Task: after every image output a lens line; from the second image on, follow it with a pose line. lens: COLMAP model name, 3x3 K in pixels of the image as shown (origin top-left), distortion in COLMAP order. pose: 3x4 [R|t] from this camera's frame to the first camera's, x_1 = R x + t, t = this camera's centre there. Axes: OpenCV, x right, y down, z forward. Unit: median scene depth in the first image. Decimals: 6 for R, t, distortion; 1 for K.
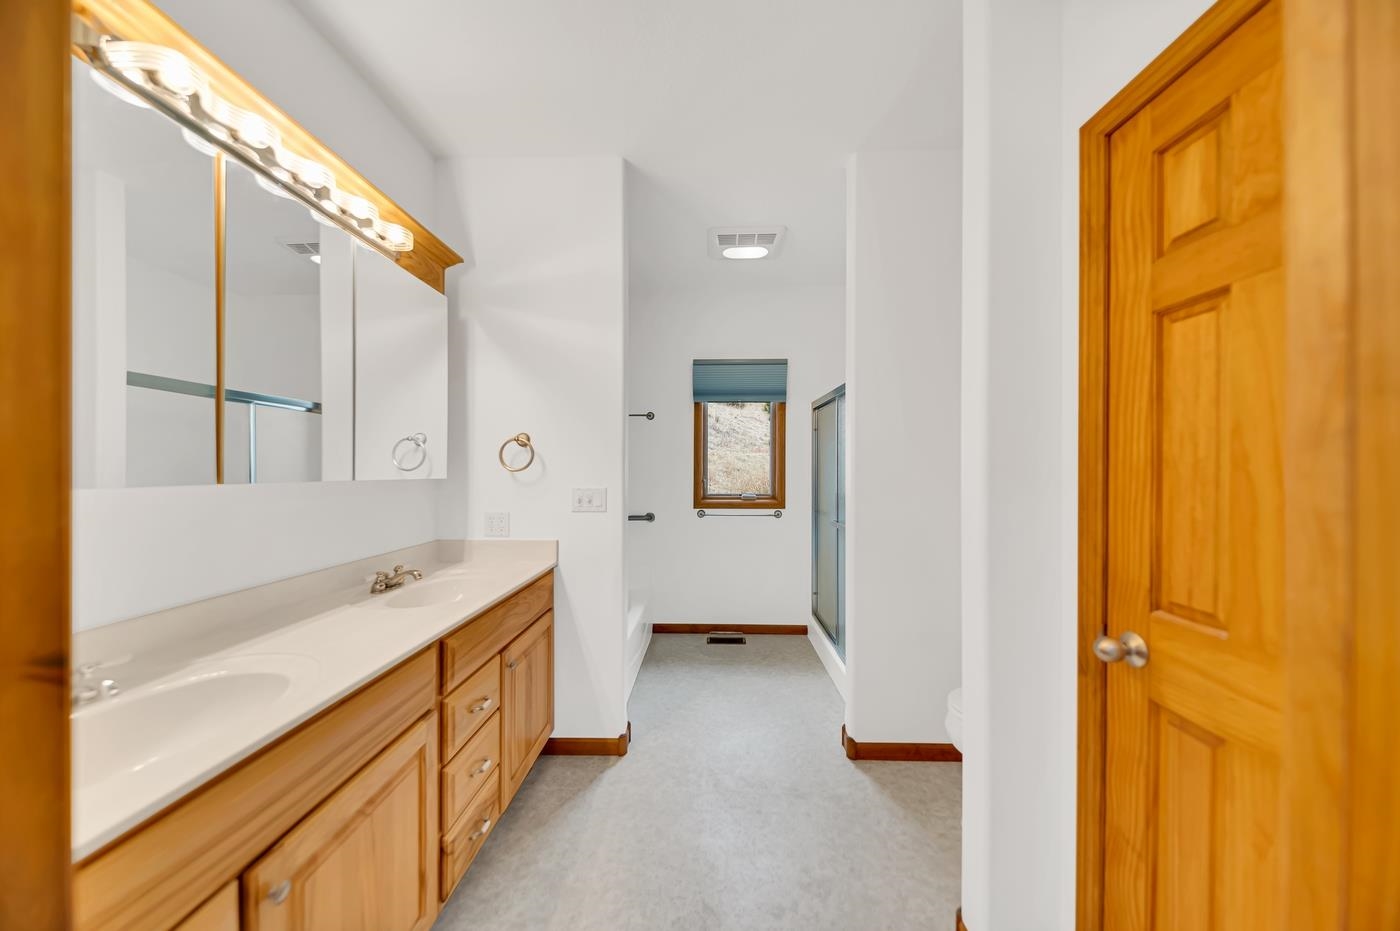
lens RADIAL K [[486.0, 0, 700.0], [0, 486.0, 465.5], [0, 0, 1]] dist [0.001171, -0.000062]
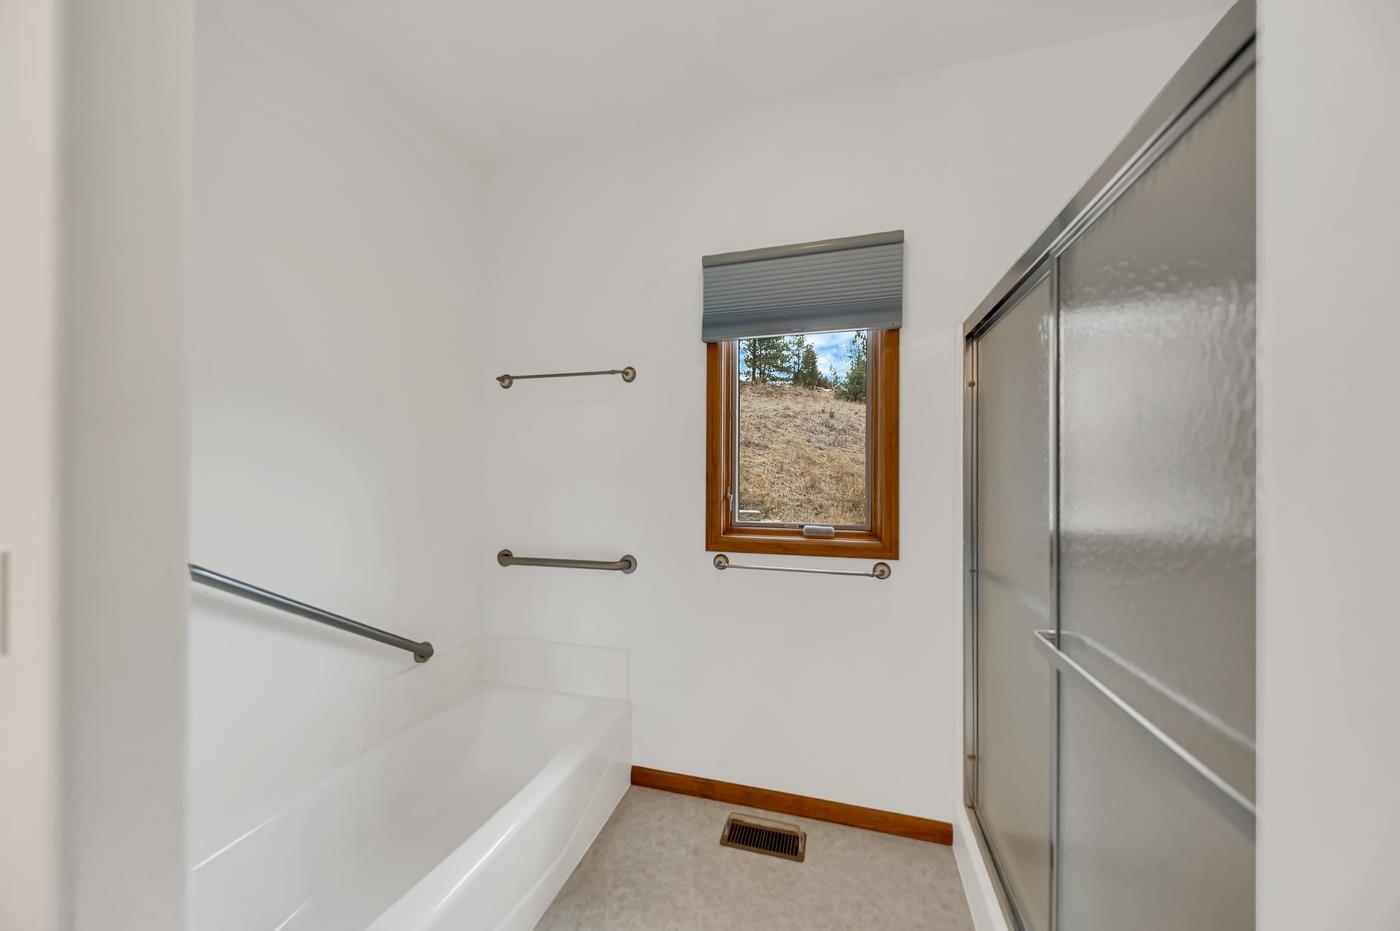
lens RADIAL K [[486.0, 0, 700.0], [0, 486.0, 465.5], [0, 0, 1]] dist [0.001171, -0.000062]
pose [[0.967686, -0.000494, -0.252157, 0.109150], [-0.001743, 0.999961, -0.008651, 0.003365], [0.252151, 0.008811, 0.967648, 0.505701]]
